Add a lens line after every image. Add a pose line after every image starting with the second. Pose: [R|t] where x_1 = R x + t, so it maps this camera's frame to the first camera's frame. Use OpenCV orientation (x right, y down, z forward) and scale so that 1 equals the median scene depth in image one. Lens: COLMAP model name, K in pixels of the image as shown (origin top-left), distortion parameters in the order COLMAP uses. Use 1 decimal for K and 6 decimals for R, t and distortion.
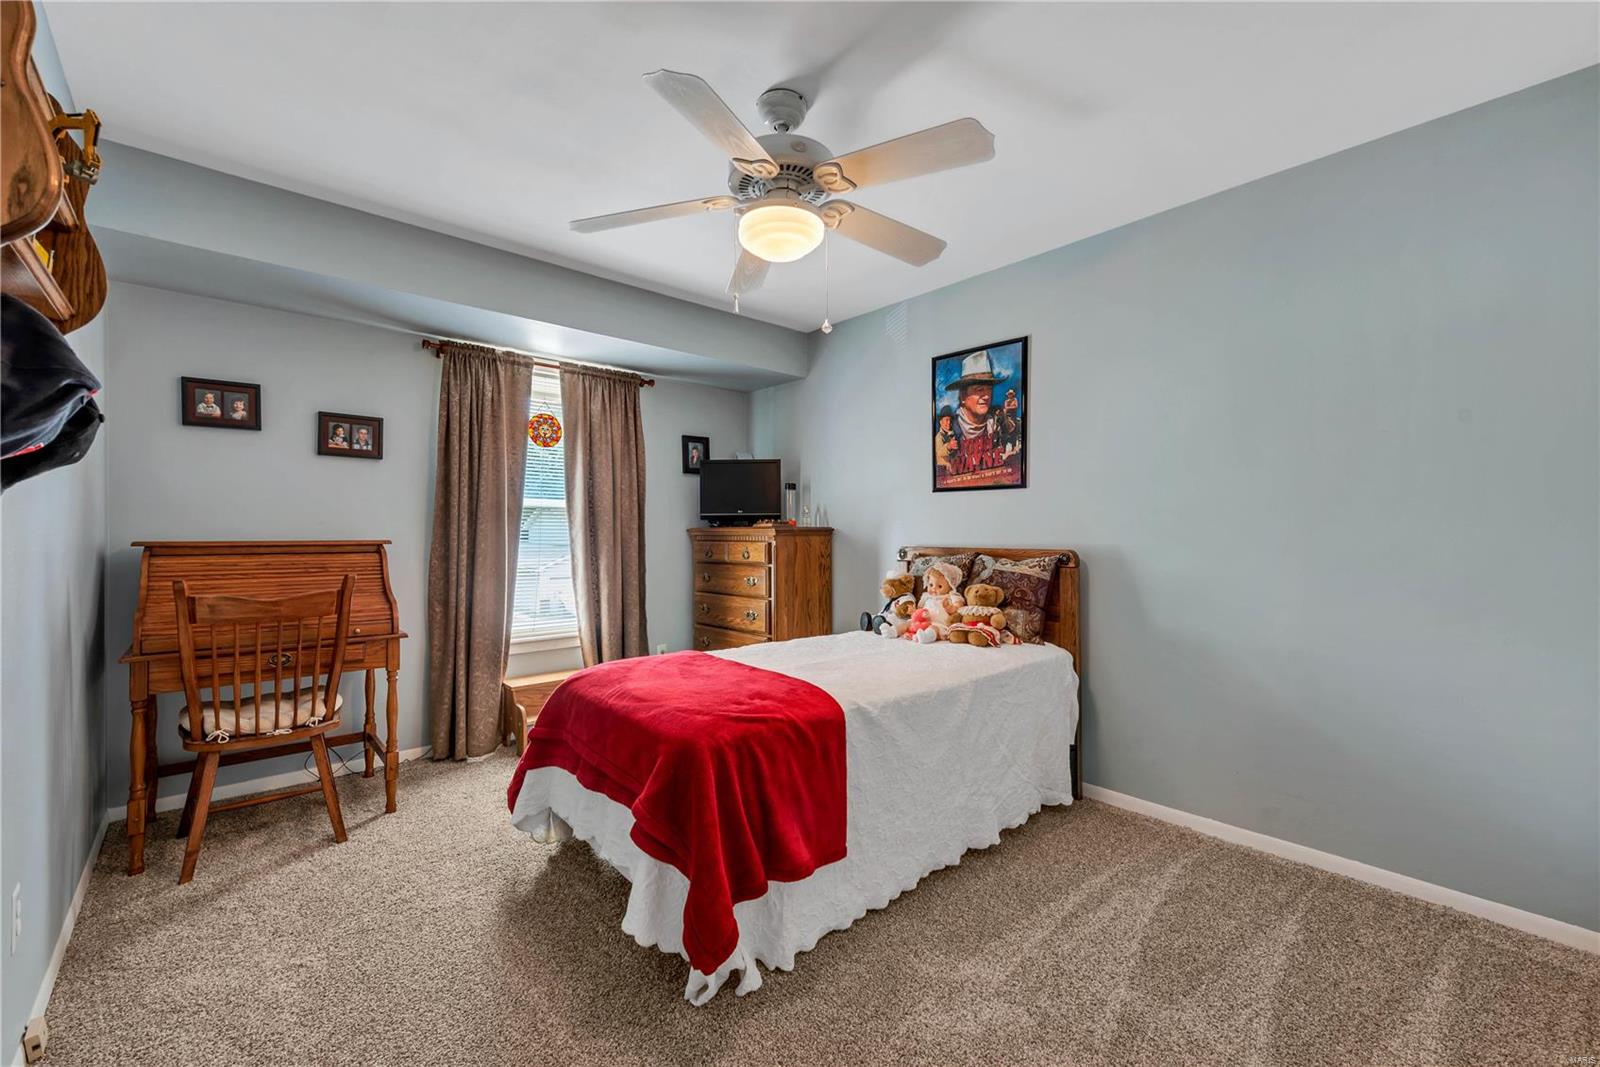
lens RADIAL K [[660.2, 0, 798.8], [0, 660.2, 528.8], [0, 0, 1]] dist [0.007257, -0.000425]
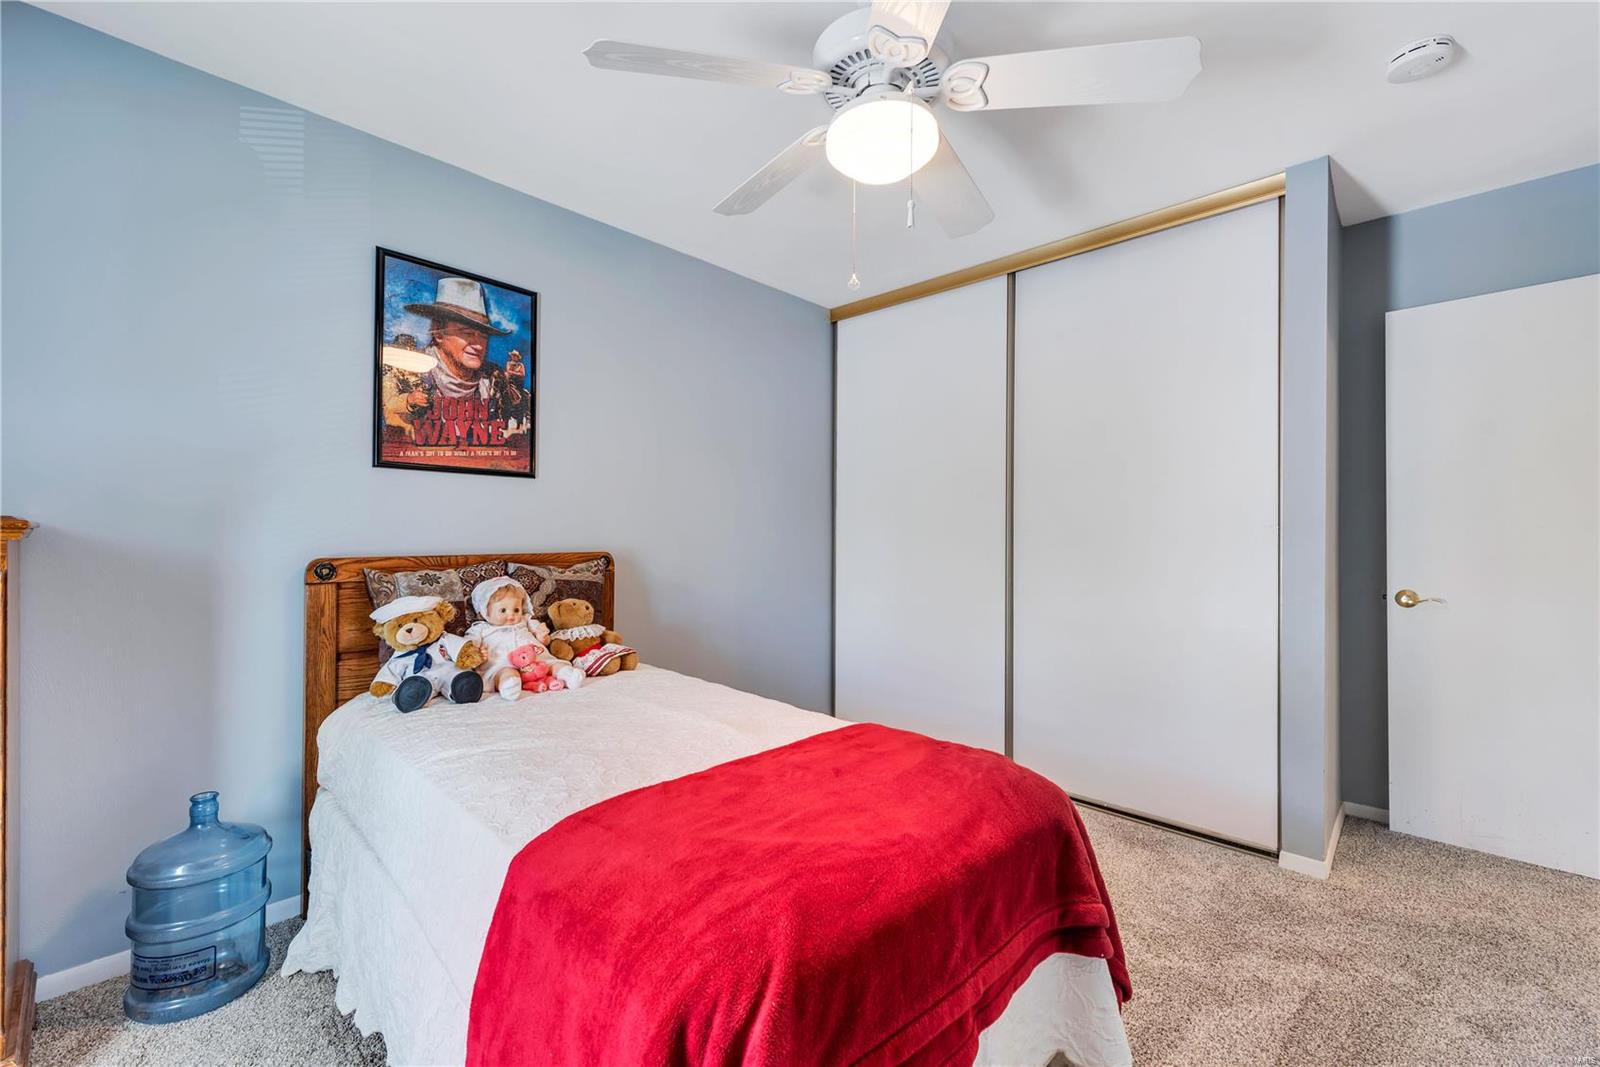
lens RADIAL K [[660.2, 0, 798.8], [0, 660.2, 528.8], [0, 0, 1]] dist [0.007257, -0.000425]
pose [[-0.107301, 0.007432, 0.994199, -0.480944], [-0.005172, 0.999954, -0.008033, 0.005219], [-0.994213, -0.006004, -0.107258, 0.729934]]
